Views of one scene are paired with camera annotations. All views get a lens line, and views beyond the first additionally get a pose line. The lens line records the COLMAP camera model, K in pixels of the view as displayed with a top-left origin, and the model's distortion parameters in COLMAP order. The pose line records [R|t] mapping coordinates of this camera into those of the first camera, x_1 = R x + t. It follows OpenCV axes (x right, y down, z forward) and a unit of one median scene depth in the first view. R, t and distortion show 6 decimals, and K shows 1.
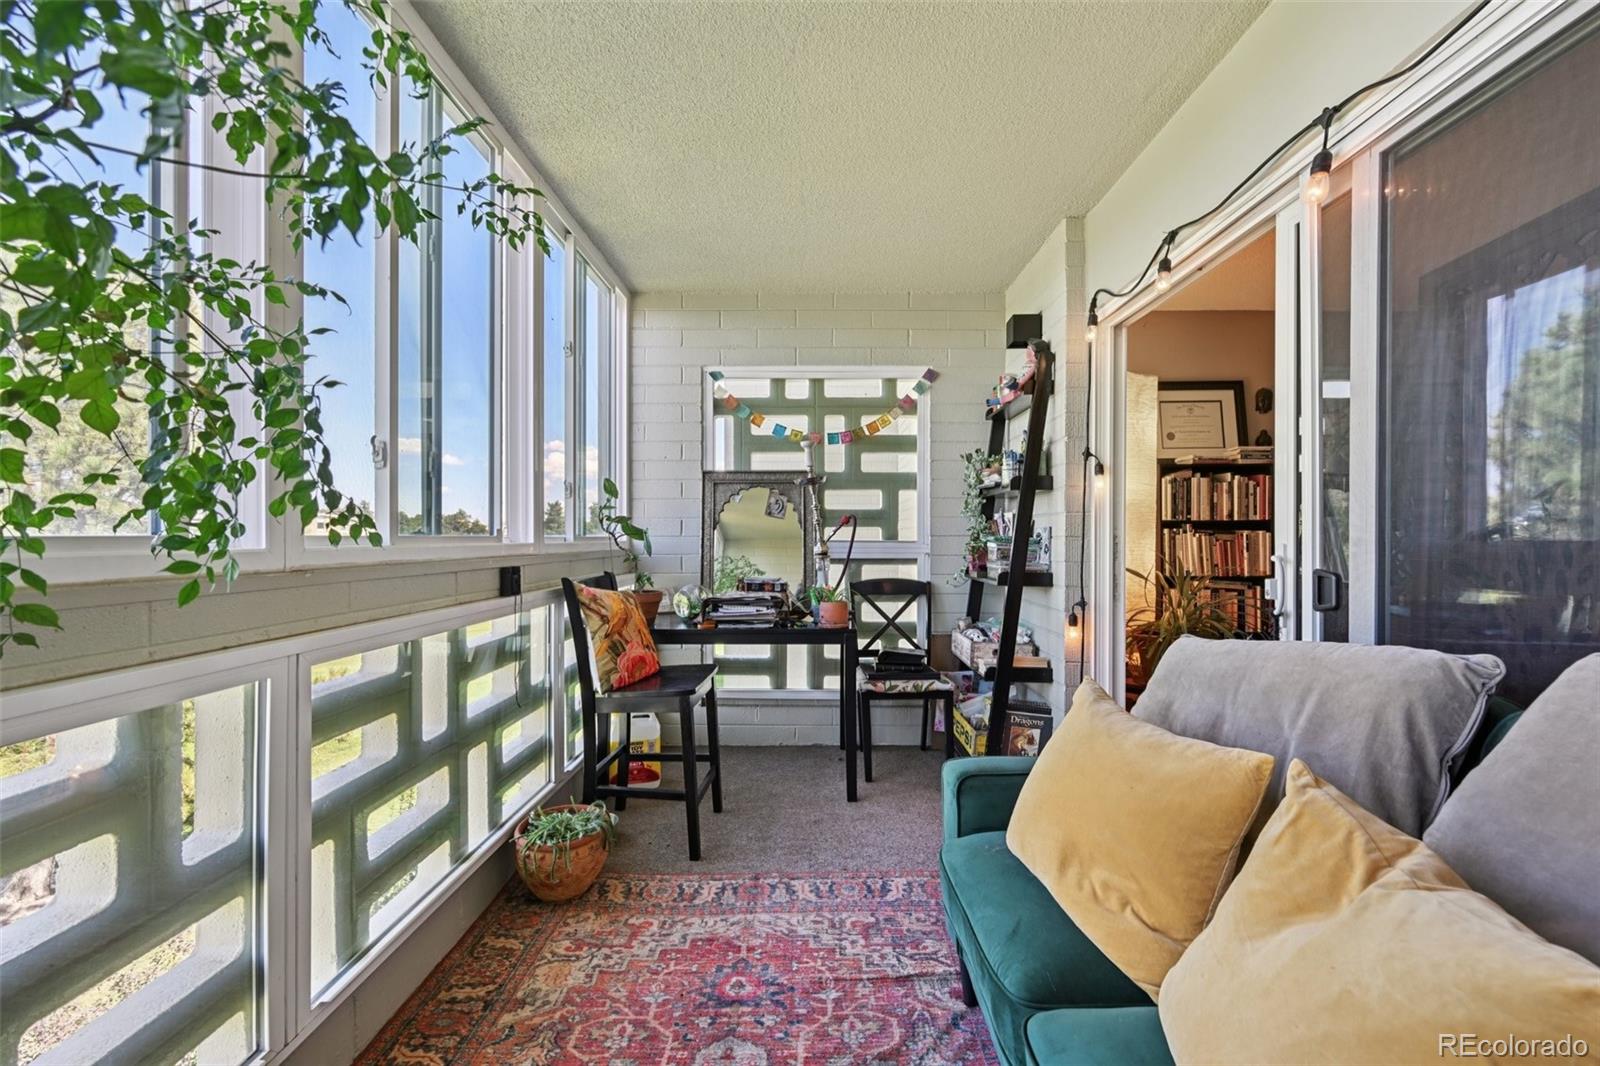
lens RADIAL K [[637.5, 0, 807.3], [0, 637.5, 535.8], [0, 0, 1]] dist [-0.004571, -0.000075]
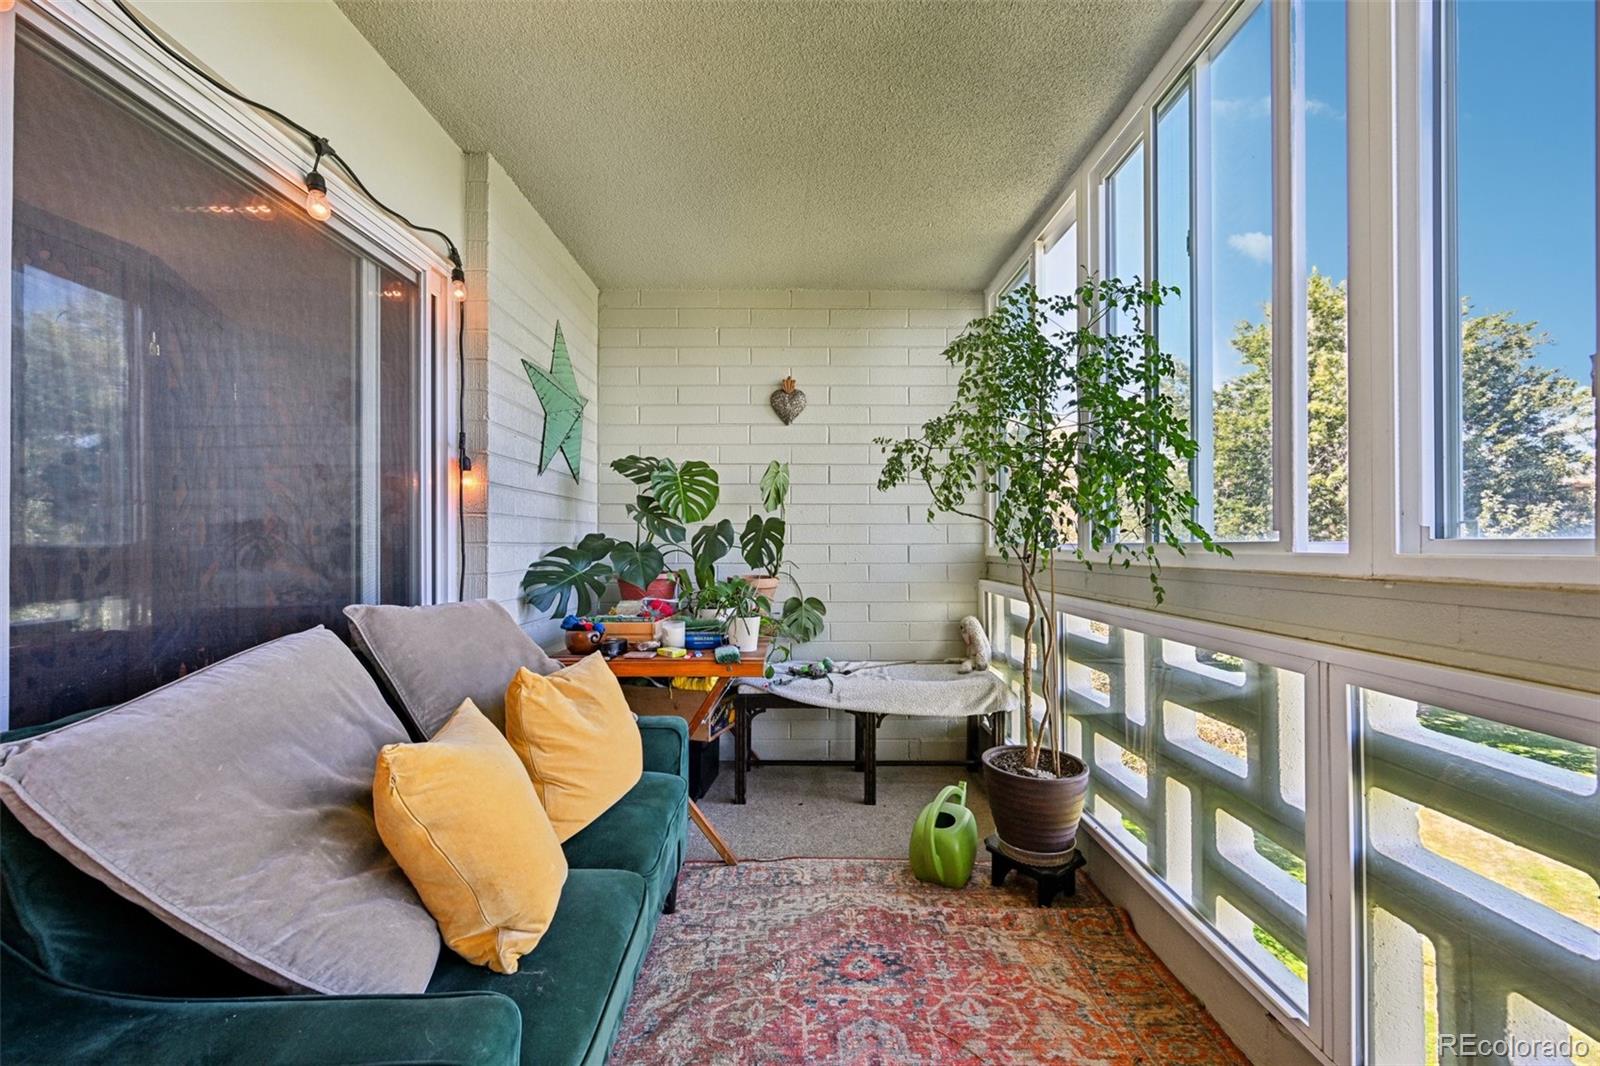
lens RADIAL K [[637.5, 0, 801.9], [0, 637.5, 536.9], [0, 0, 1]] dist [-0.004571, -0.000075]
pose [[-0.999703, -0.002838, -0.024197, 0.011966], [-0.002641, 0.999963, -0.008186, 0.005025], [0.024220, -0.008120, -0.999674, 1.679016]]
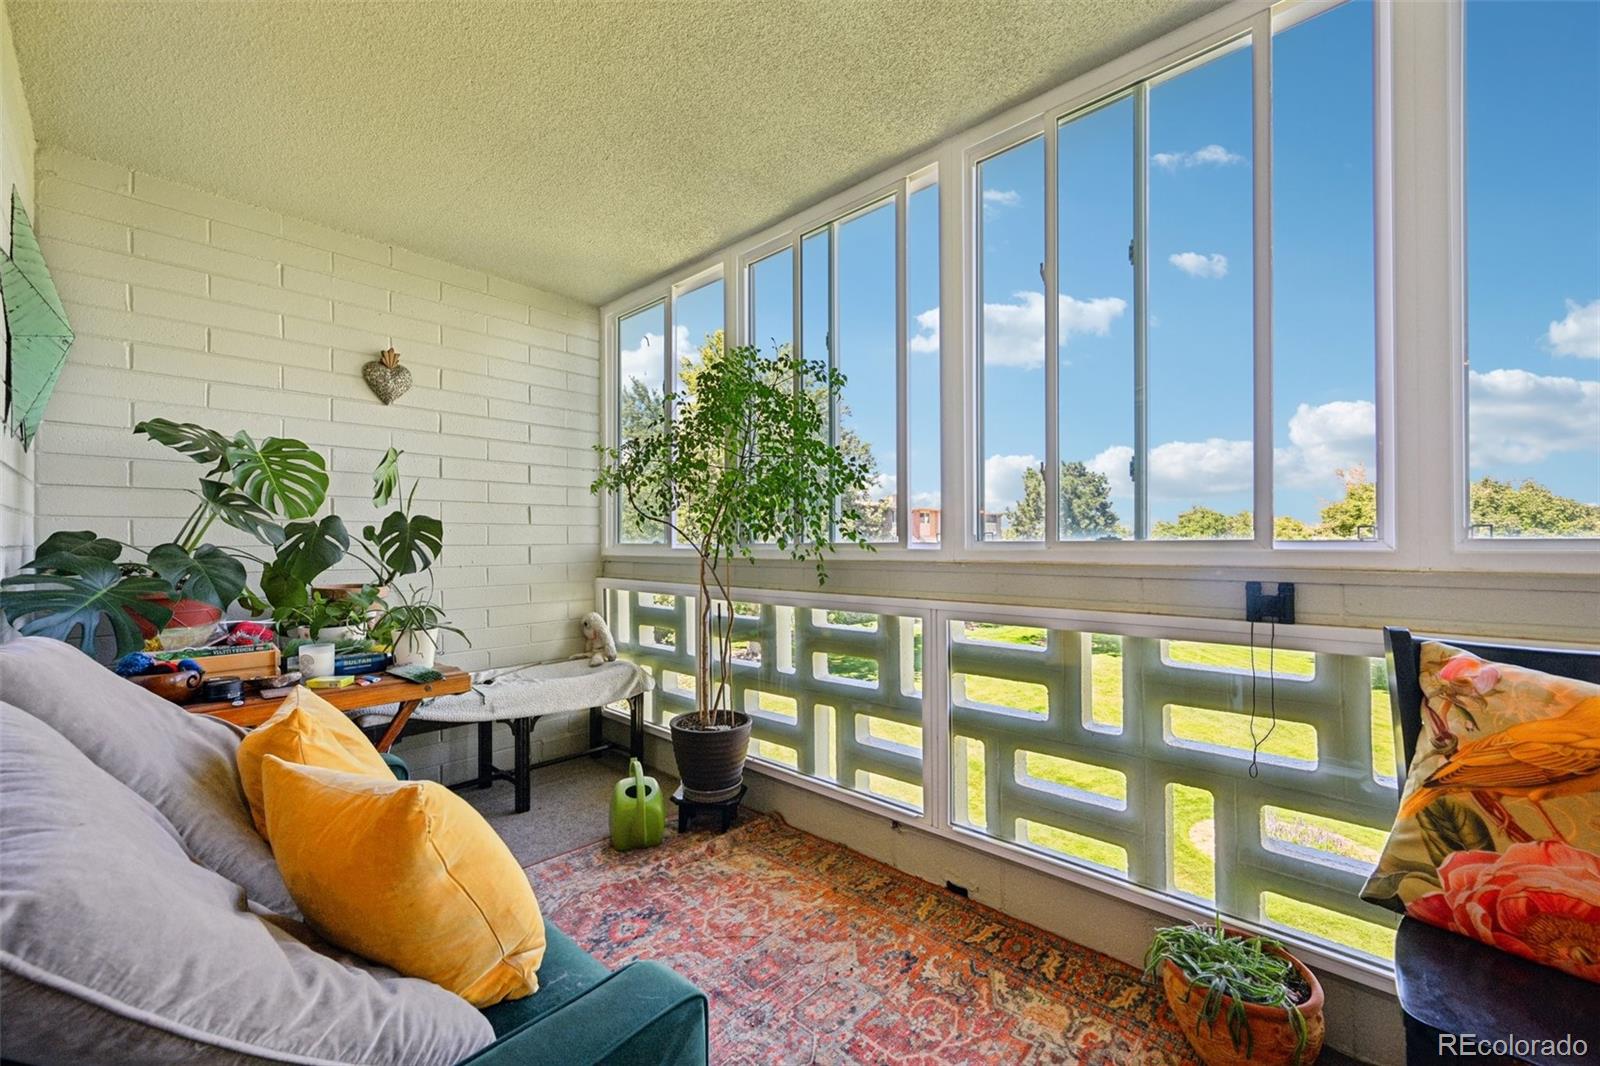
lens RADIAL K [[637.5, 0, 817.3], [0, 637.5, 535.3], [0, 0, 1]] dist [-0.004571, -0.000075]
pose [[-0.655074, -0.008156, -0.755520, 0.638051], [0.000053, 0.999941, -0.010840, 0.001542], [0.755564, -0.007141, -0.655035, 1.641610]]
